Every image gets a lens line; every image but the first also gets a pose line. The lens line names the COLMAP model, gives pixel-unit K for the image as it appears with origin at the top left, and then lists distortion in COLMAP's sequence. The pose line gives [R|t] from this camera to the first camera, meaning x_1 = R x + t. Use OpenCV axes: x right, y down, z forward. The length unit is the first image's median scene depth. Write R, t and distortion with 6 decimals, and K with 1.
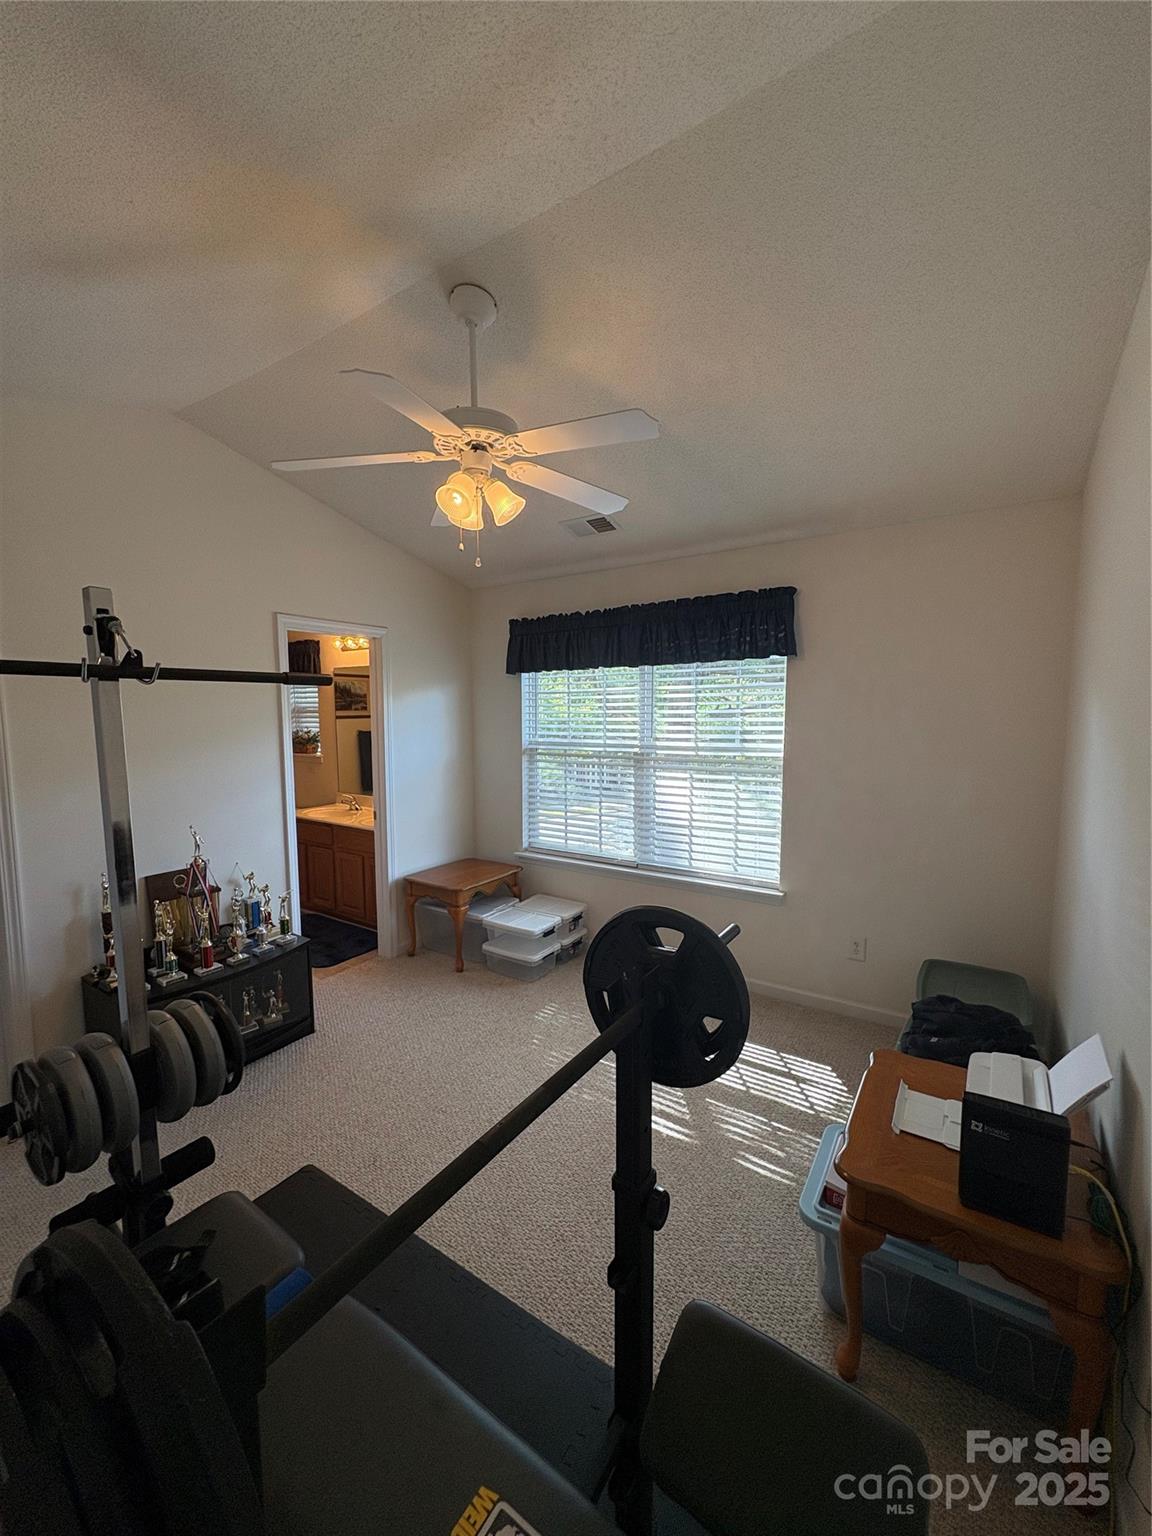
lens RADIAL K [[612.1, 0, 585.6], [0, 612.1, 768.7], [0, 0, 1]] dist [0.004039, 0.000042]
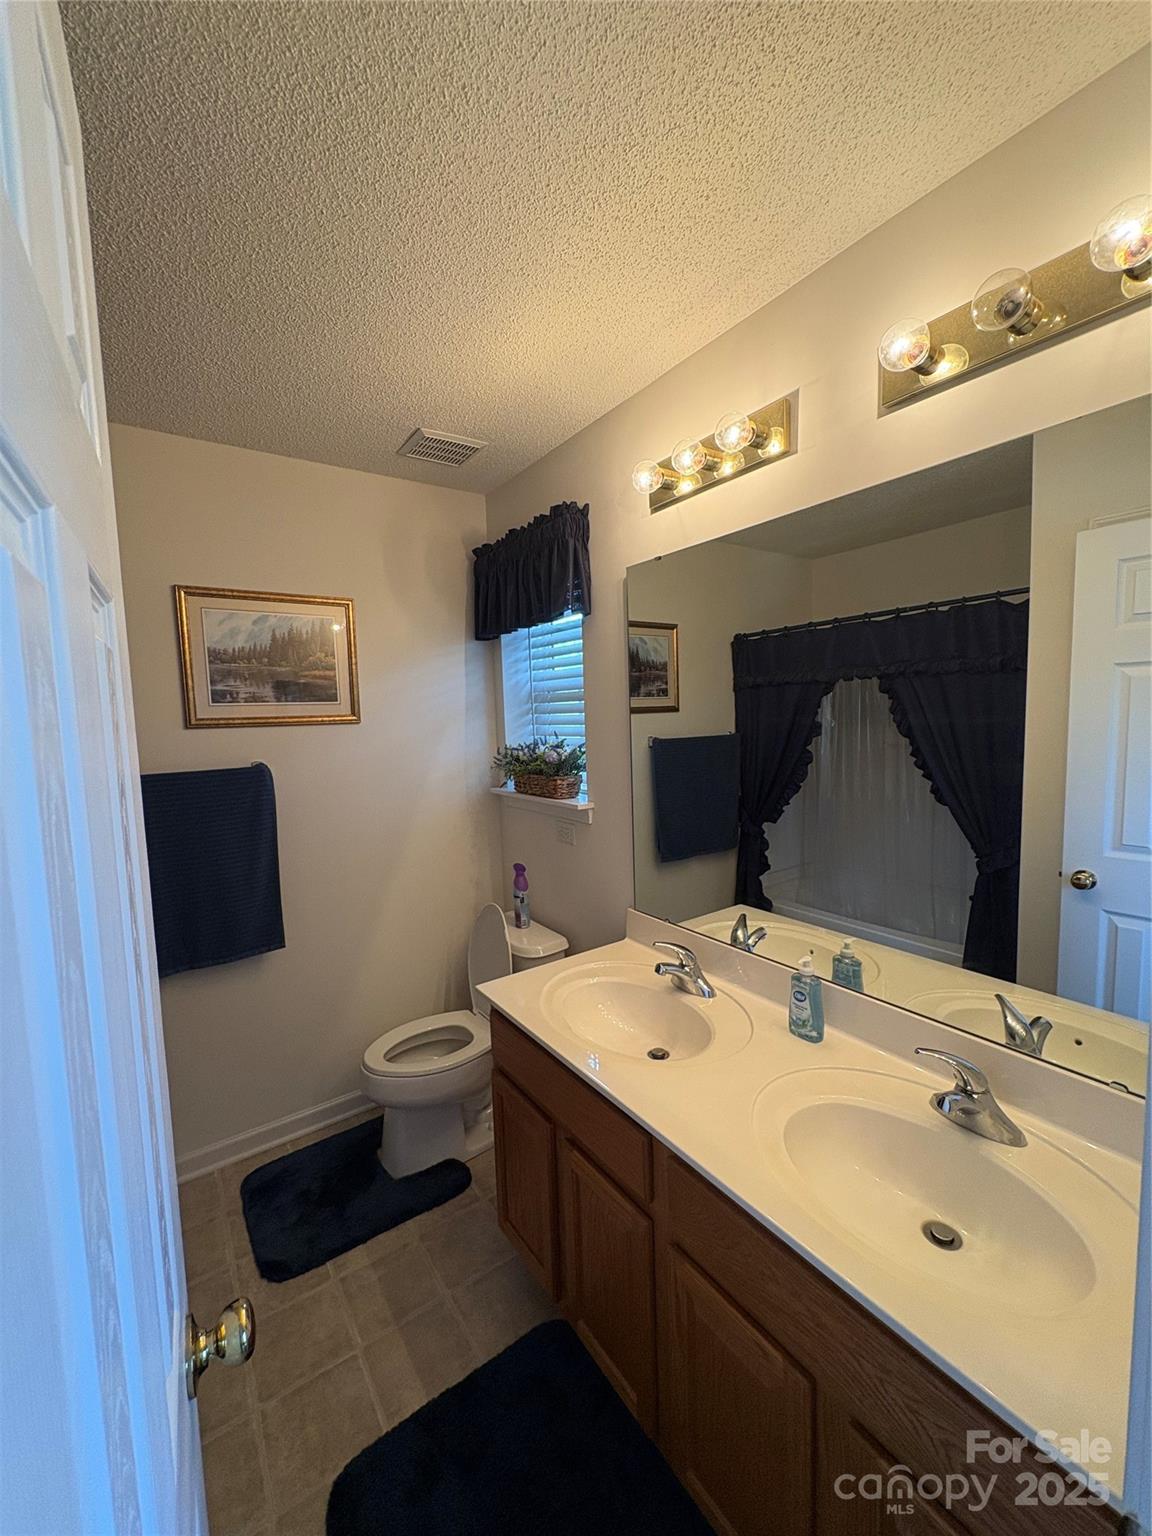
lens RADIAL K [[612.1, 0, 575.4], [0, 612.1, 764.4], [0, 0, 1]] dist [0.004039, 0.000042]
pose [[0.921718, 0.009070, -0.387755, -0.285873], [-0.010584, 0.999942, -0.001770, -0.046889], [0.387717, 0.005736, 0.921761, 0.631914]]
